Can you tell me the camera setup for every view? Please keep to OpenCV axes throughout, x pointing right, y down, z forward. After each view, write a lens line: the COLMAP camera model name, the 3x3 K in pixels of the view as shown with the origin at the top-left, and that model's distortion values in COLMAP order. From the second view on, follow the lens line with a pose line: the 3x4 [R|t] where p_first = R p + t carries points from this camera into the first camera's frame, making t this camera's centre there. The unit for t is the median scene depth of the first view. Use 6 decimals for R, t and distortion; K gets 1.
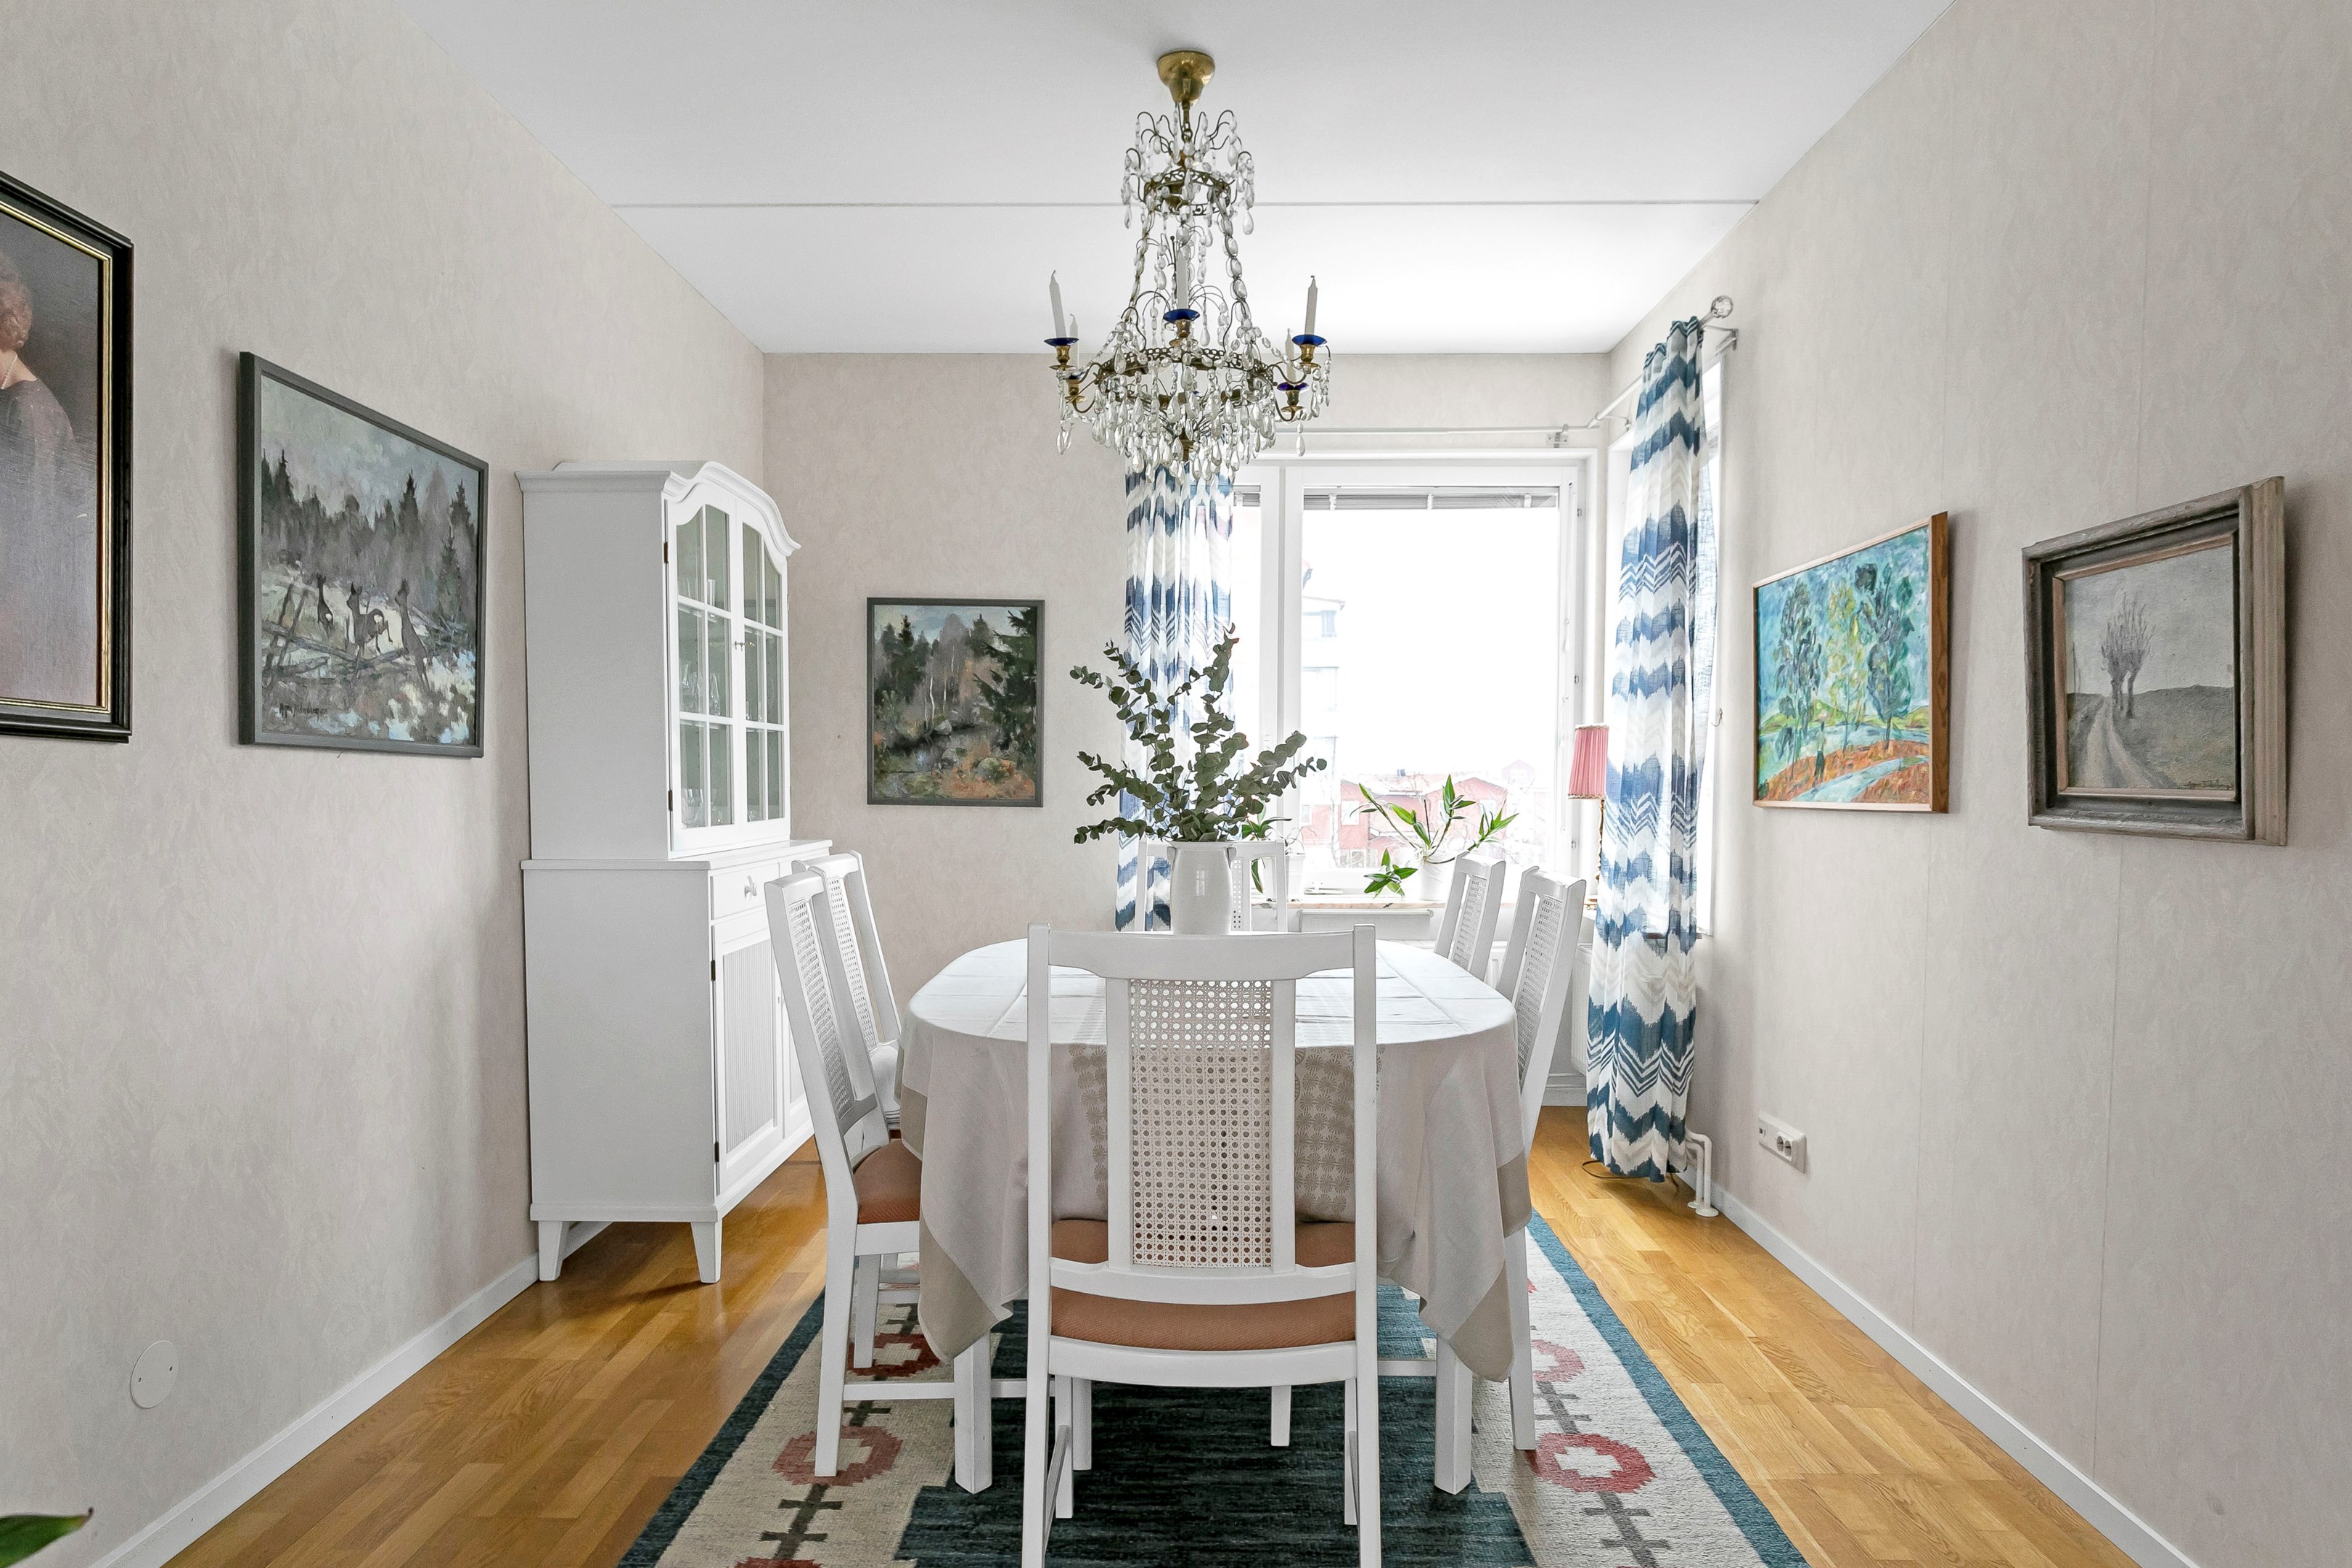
lens RADIAL K [[1455.0, 0, 1144.4], [0, 1455.0, 847.7], [0, 0, 1]] dist [-0.017090, -0.000371]
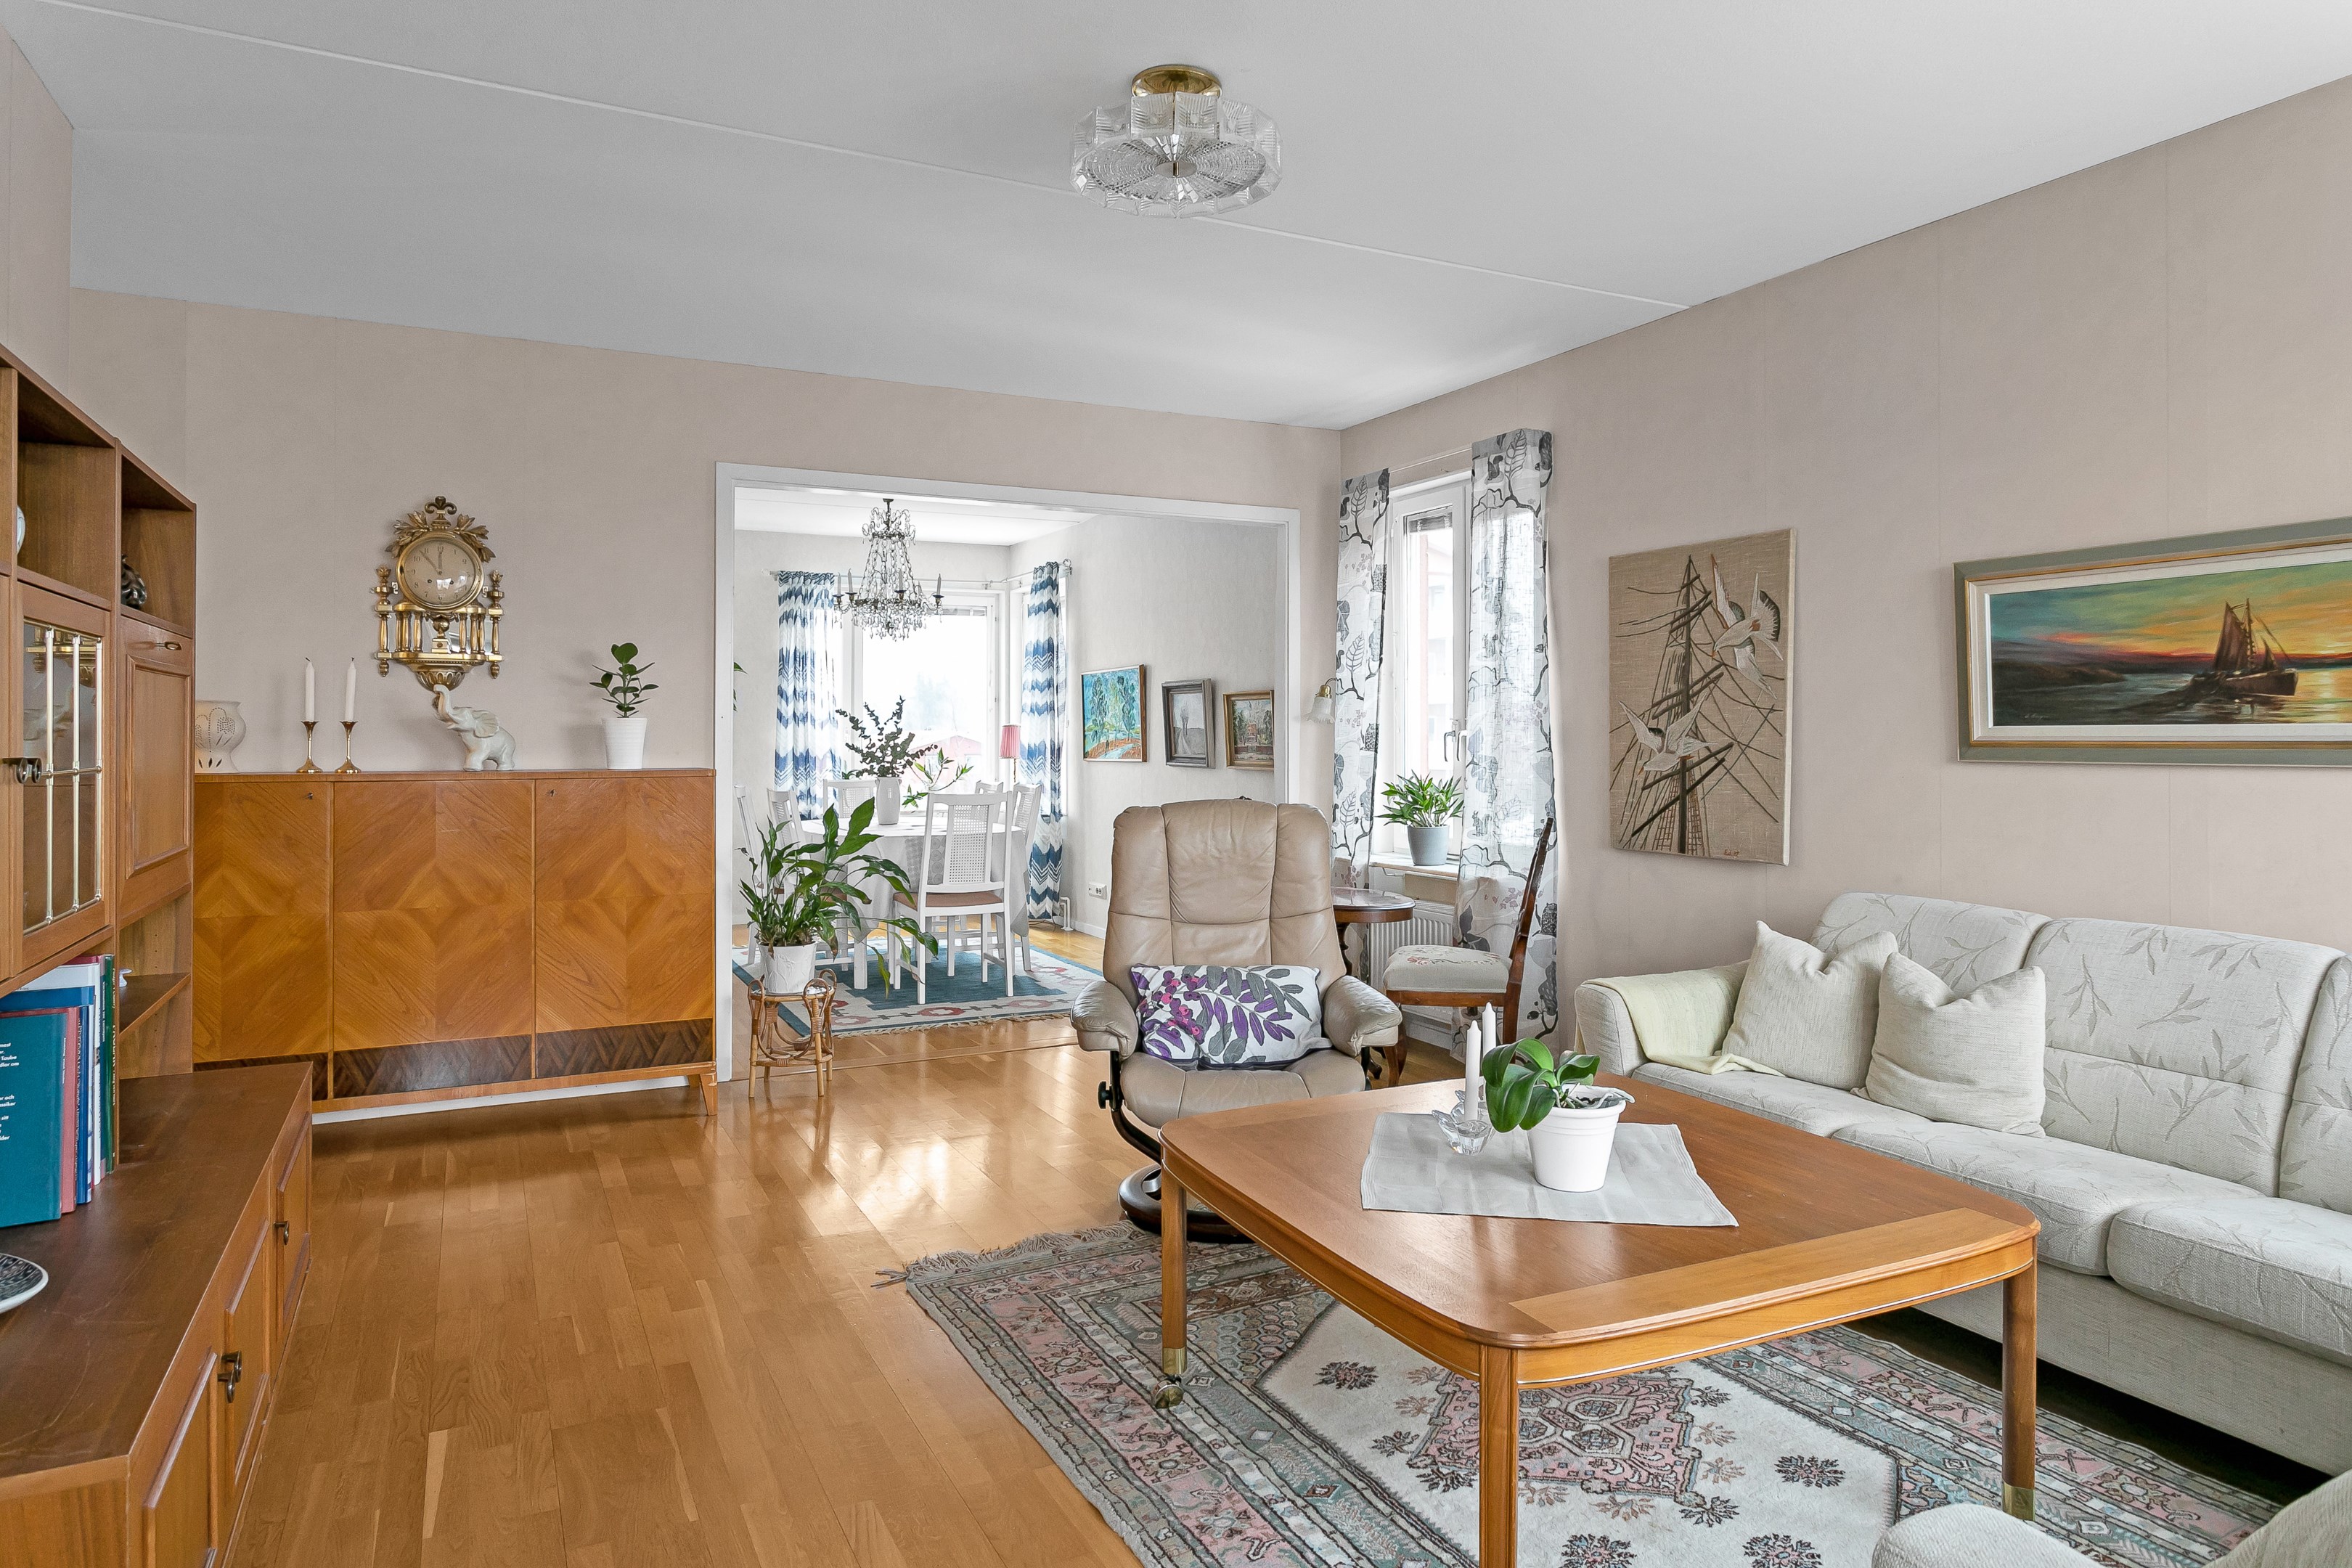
lens RADIAL K [[1455.0, 0, 1169.6], [0, 1455.0, 727.0], [0, 0, 1]] dist [-0.017090, -0.000371]
pose [[0.884543, -0.003982, 0.466442, -0.586220], [0.028736, 0.998530, -0.045968, 0.031247], [-0.465573, 0.054065, 0.883356, -1.222599]]
